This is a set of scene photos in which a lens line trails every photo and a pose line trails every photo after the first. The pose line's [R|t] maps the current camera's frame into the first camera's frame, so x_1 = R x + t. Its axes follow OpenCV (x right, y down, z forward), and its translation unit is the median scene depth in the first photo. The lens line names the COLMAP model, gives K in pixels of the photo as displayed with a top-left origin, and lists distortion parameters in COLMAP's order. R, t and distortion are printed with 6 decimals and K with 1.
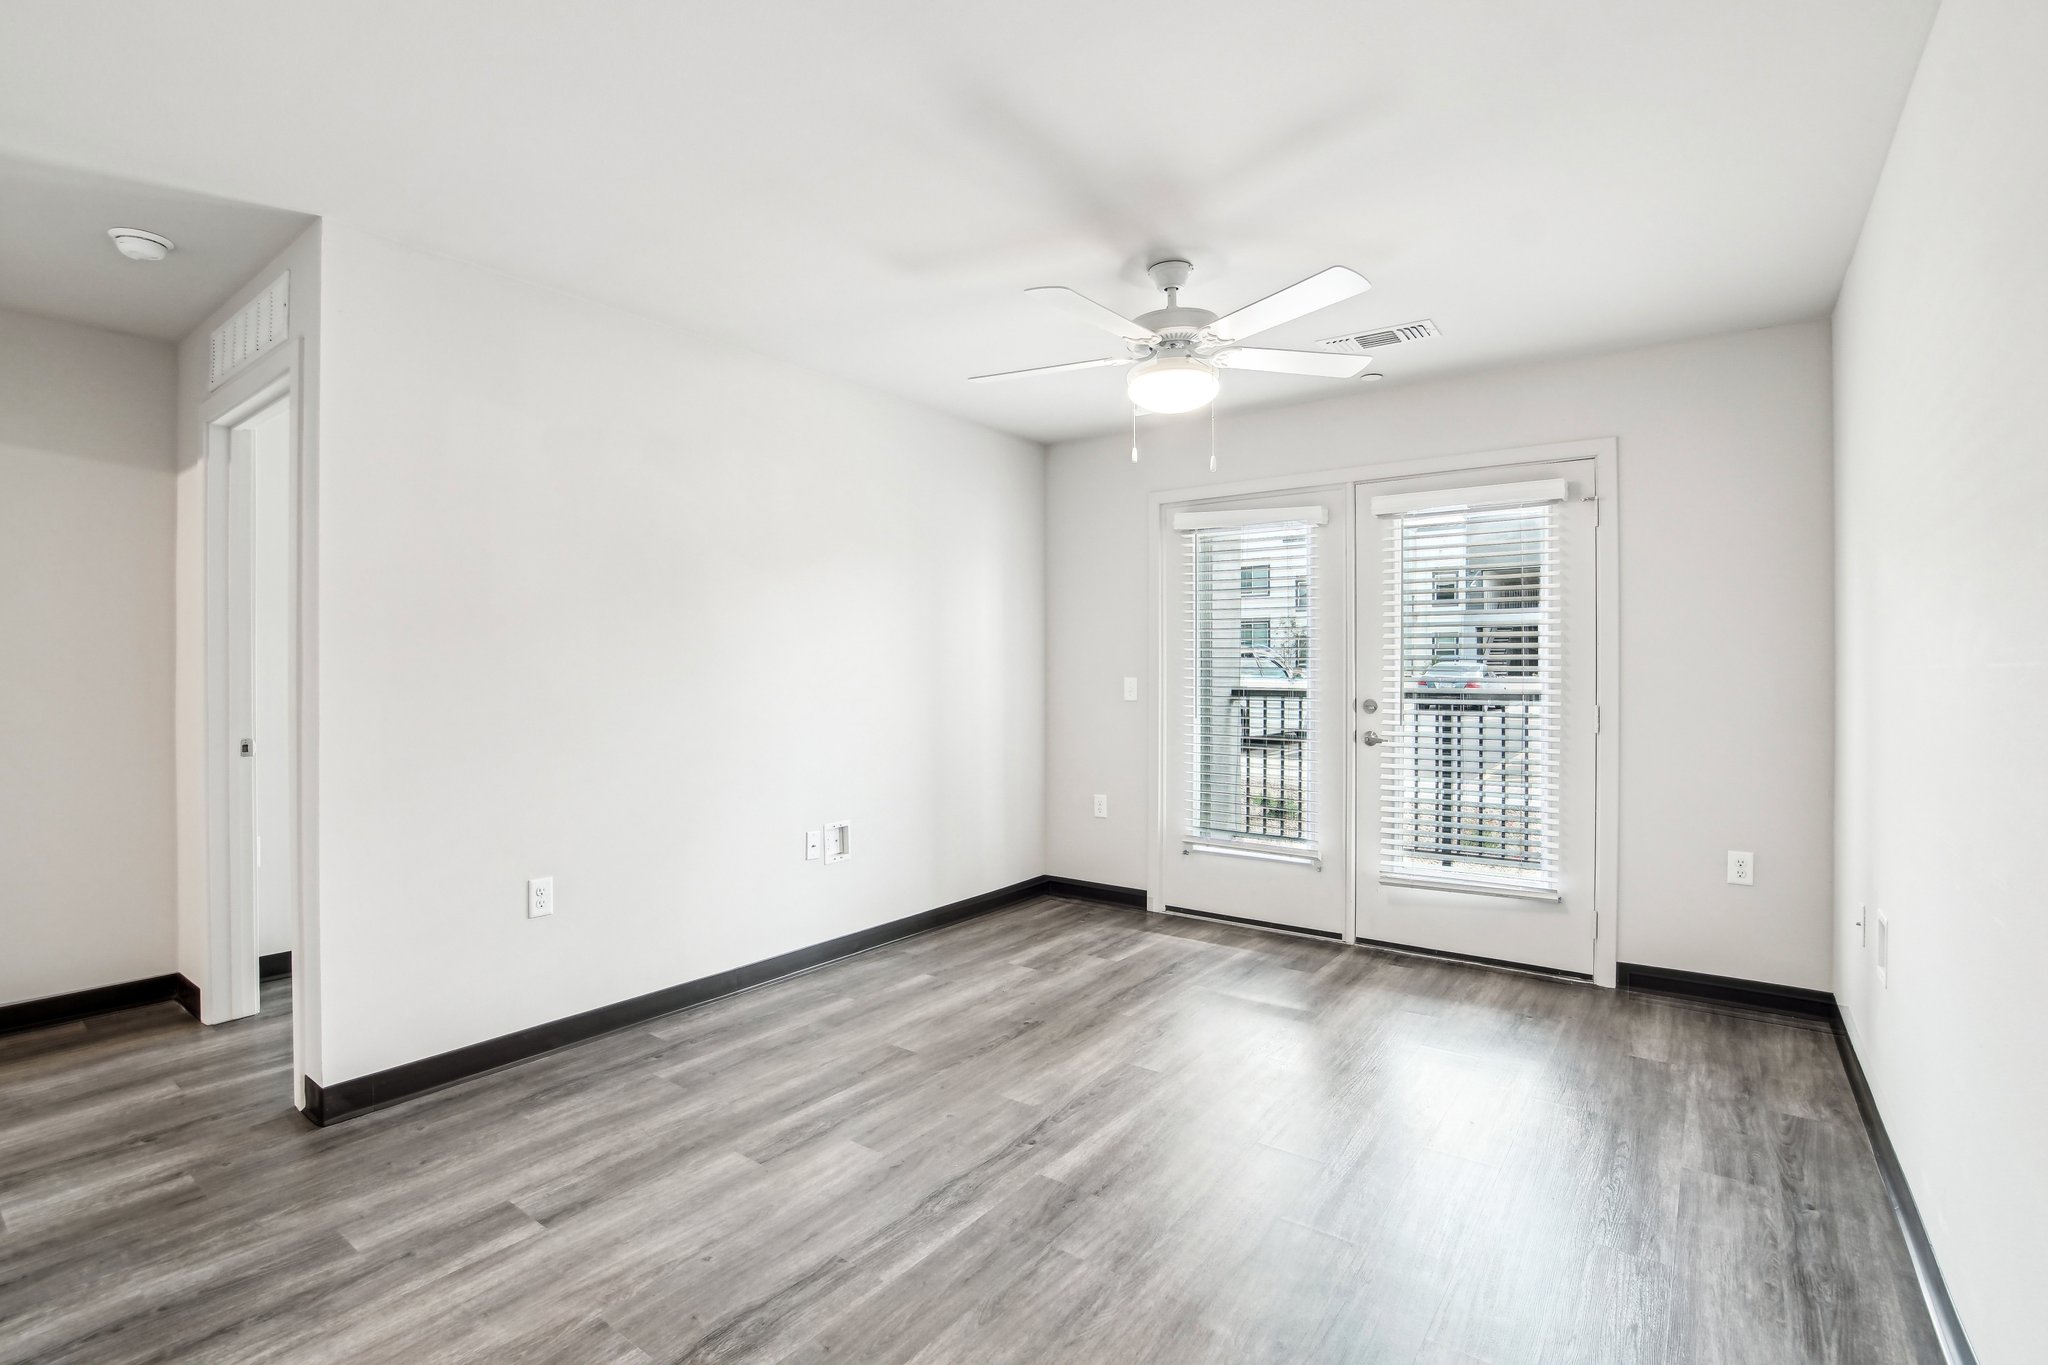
lens RADIAL K [[948.7, 0, 1018.2], [0, 948.7, 668.4], [0, 0, 1]] dist [-0.020086, 0.006985]
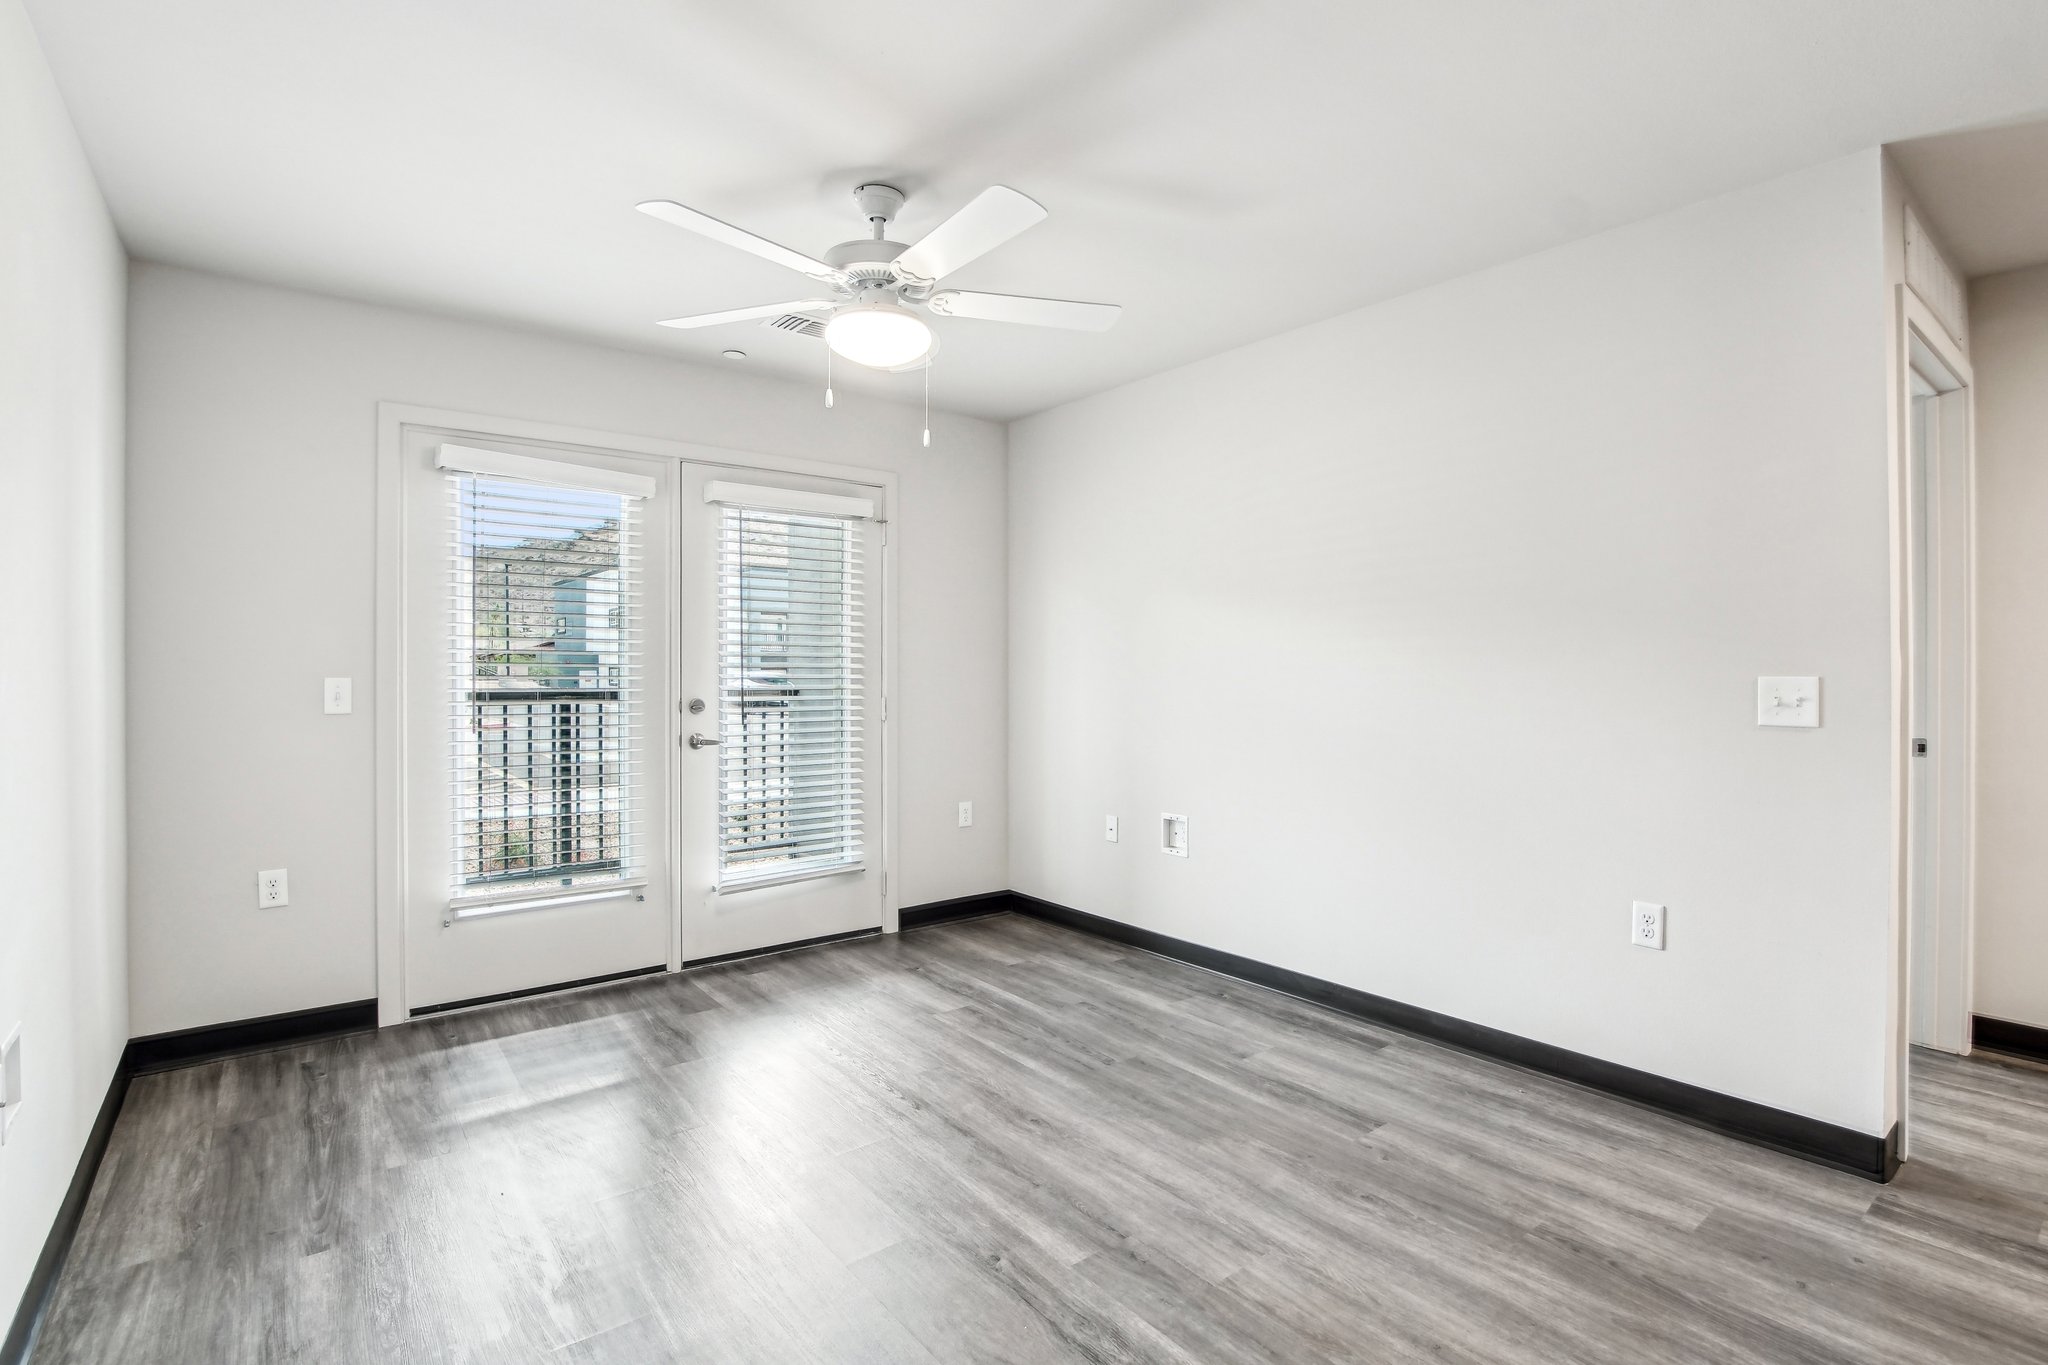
lens RADIAL K [[965.9, 0, 999.9], [0, 965.9, 680.2], [0, 0, 1]] dist [-0.000001, 0.000762]
pose [[0.289808, -0.005404, 0.957070, -0.452202], [0.000149, 0.999984, 0.005601, 0.009503], [-0.957085, -0.001480, 0.289804, 0.456318]]
